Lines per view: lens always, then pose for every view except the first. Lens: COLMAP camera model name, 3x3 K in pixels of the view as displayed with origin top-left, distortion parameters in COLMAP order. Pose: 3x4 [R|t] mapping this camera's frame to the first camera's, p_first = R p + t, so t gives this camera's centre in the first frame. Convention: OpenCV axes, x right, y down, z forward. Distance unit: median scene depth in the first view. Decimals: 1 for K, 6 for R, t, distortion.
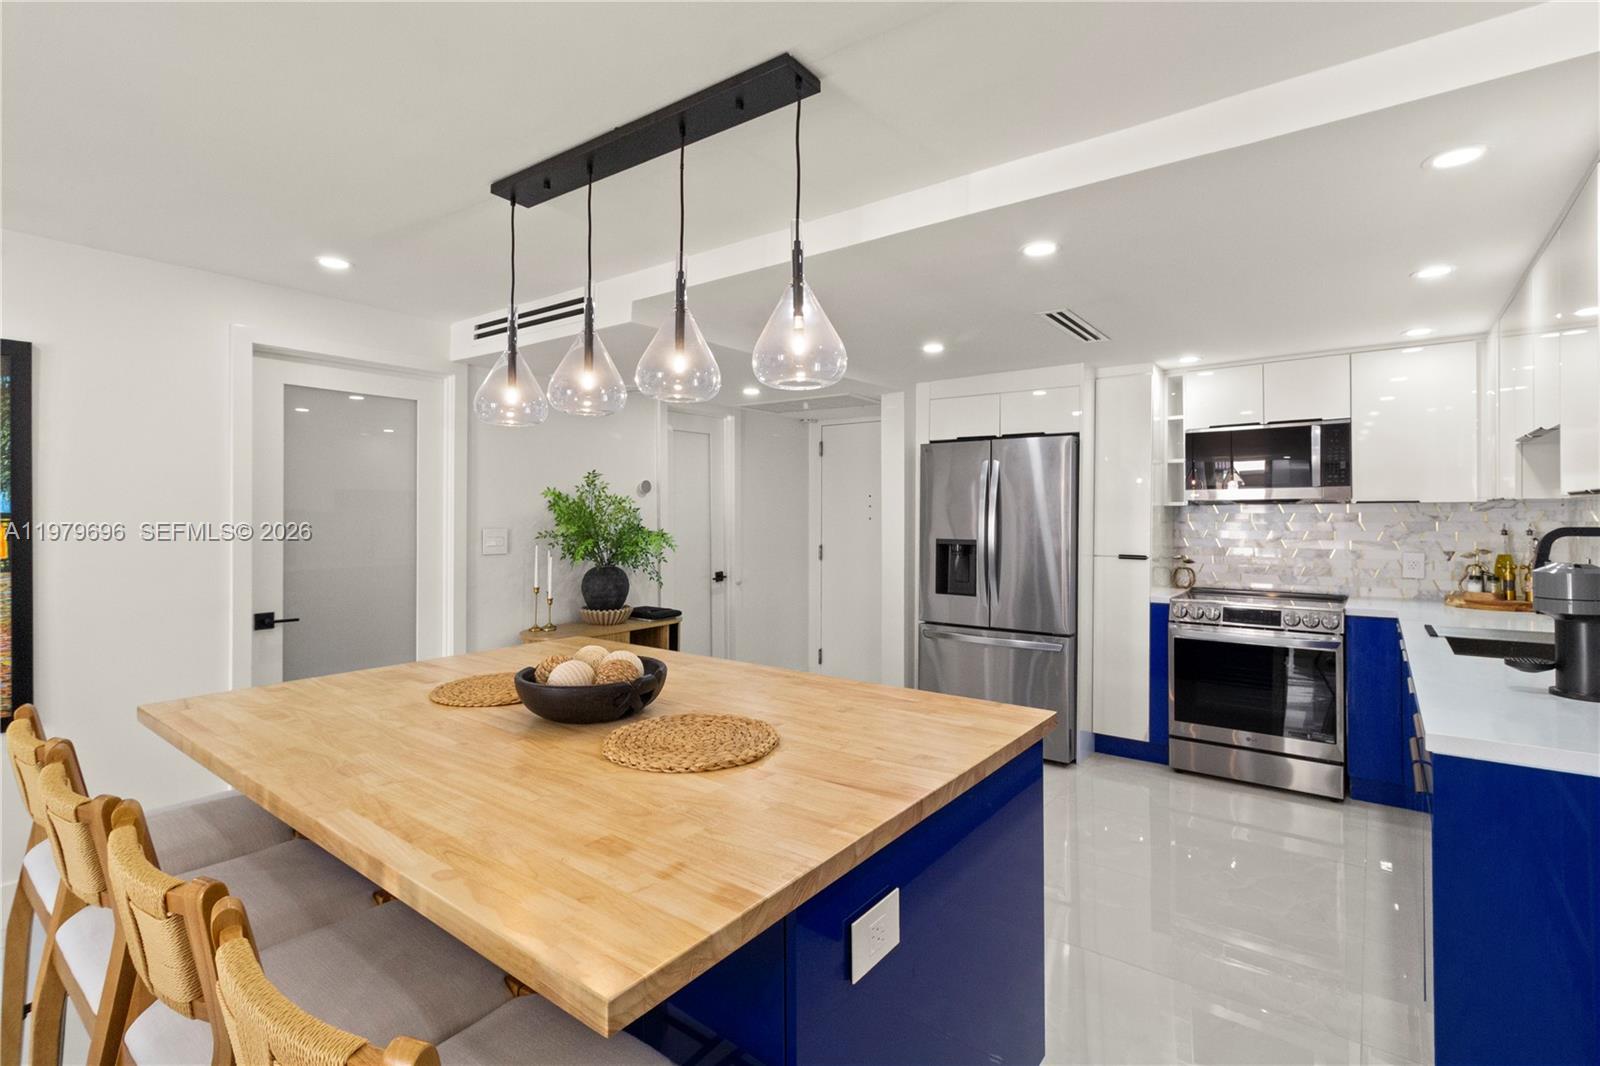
lens RADIAL K [[742.5, 0, 820.8], [0, 742.5, 515.0], [0, 0, 1]] dist [0.010289, -0.001725]
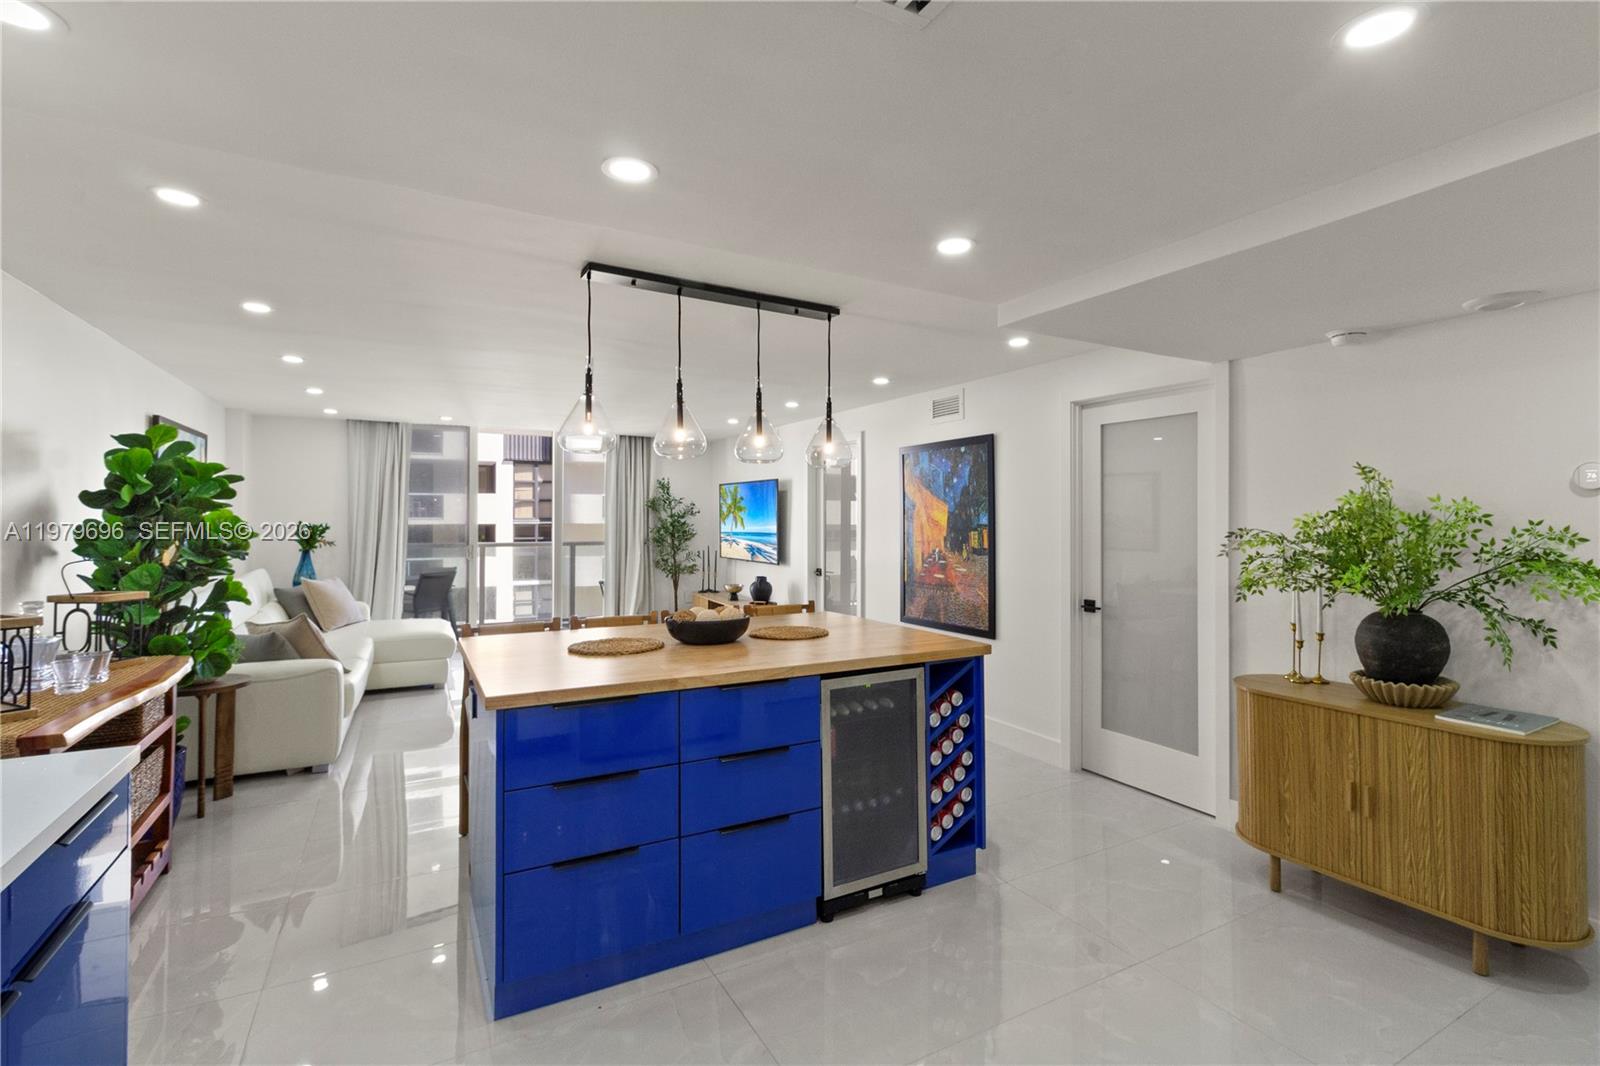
lens RADIAL K [[742.5, 0, 802.8], [0, 742.5, 524.4], [0, 0, 1]] dist [0.010289, -0.001725]
pose [[-0.415345, 0.003385, -0.909658, 0.552163], [-0.000948, 0.999991, 0.004155, -0.007494], [0.909663, 0.002588, -0.415338, 0.887976]]
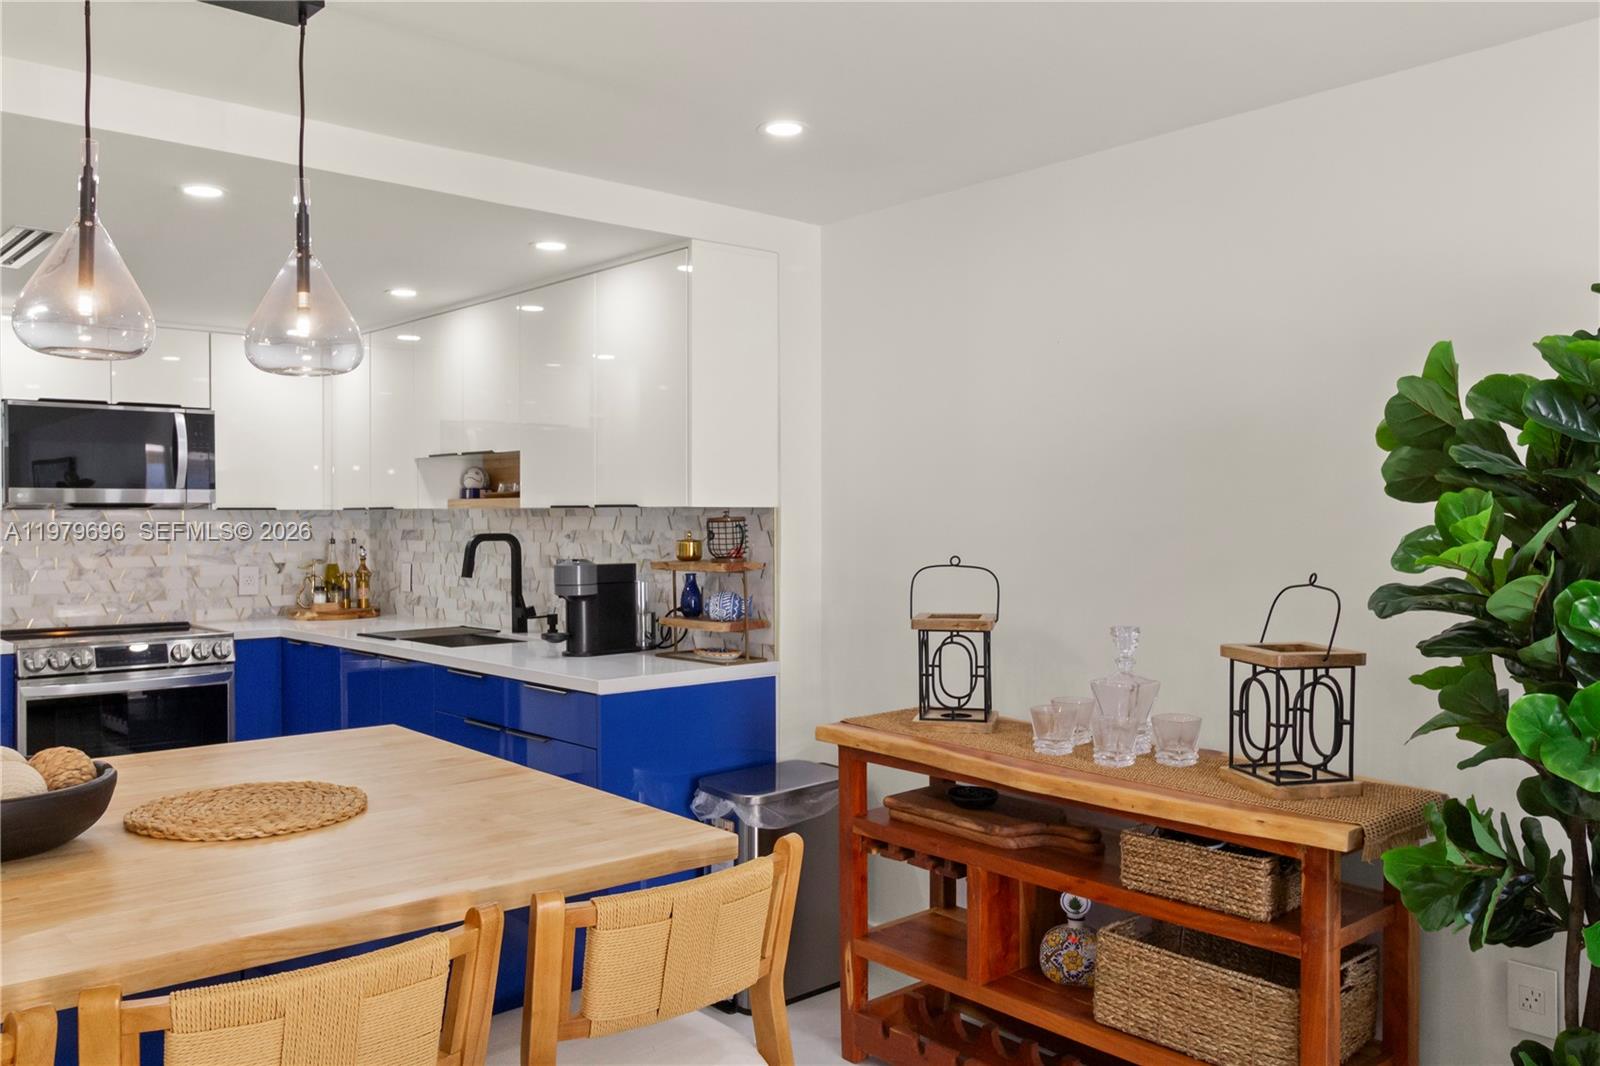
lens RADIAL K [[1265.8, 0, 803.4], [0, 1265.8, 521.8], [0, 0, 1]] dist [0.007020, -0.005238]
pose [[0.198214, -0.001471, 0.980158, -0.546834], [0.001755, 0.999998, 0.001145, -0.002489], [-0.980157, 0.001493, 0.198217, 0.060679]]
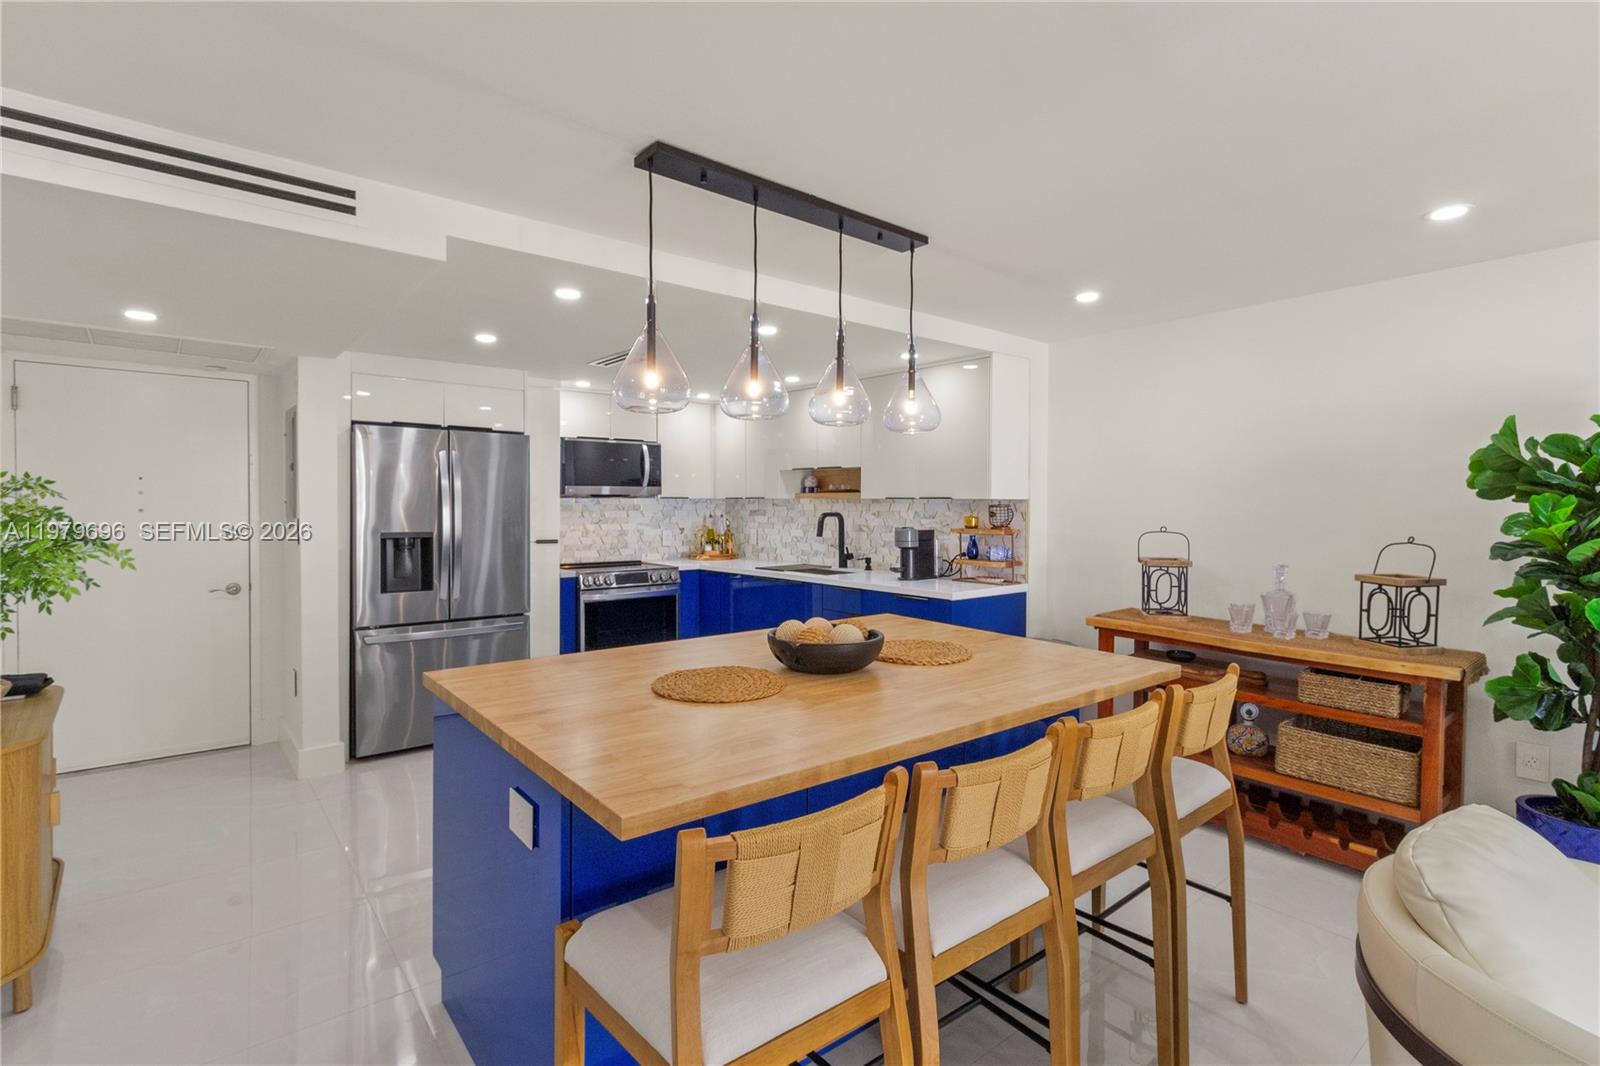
lens RADIAL K [[764.0, 0, 810.5], [0, 764.0, 521.4], [0, 0, 1]] dist [0.002300, 0.000181]
pose [[0.228071, -0.022021, 0.973395, -0.715048], [-0.002538, 0.999727, 0.023211, -0.005567], [-0.973641, -0.007764, 0.227953, 0.336886]]
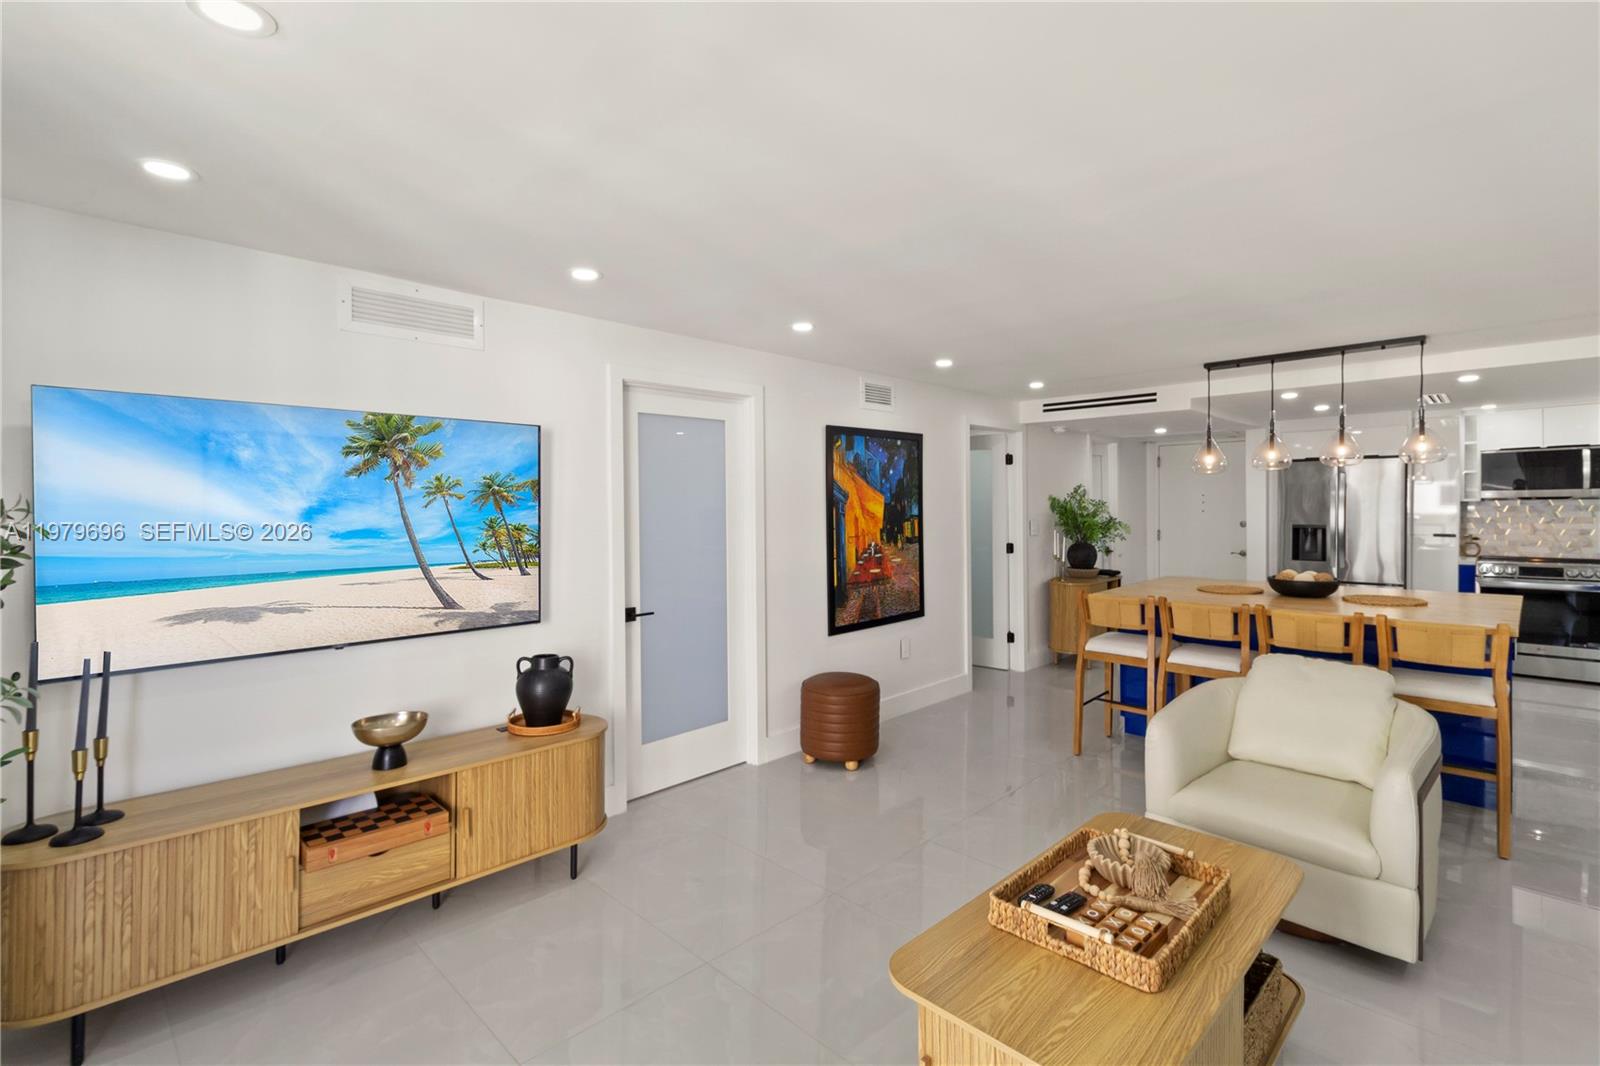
lens RADIAL K [[742.5, 0, 810.3], [0, 742.5, 509.4], [0, 0, 1]] dist [0.010289, -0.001725]
pose [[0.992285, -0.010769, -0.123512, -0.731638], [0.011636, 0.999912, 0.006301, -0.023487], [0.123433, -0.007689, 0.992323, -0.732764]]
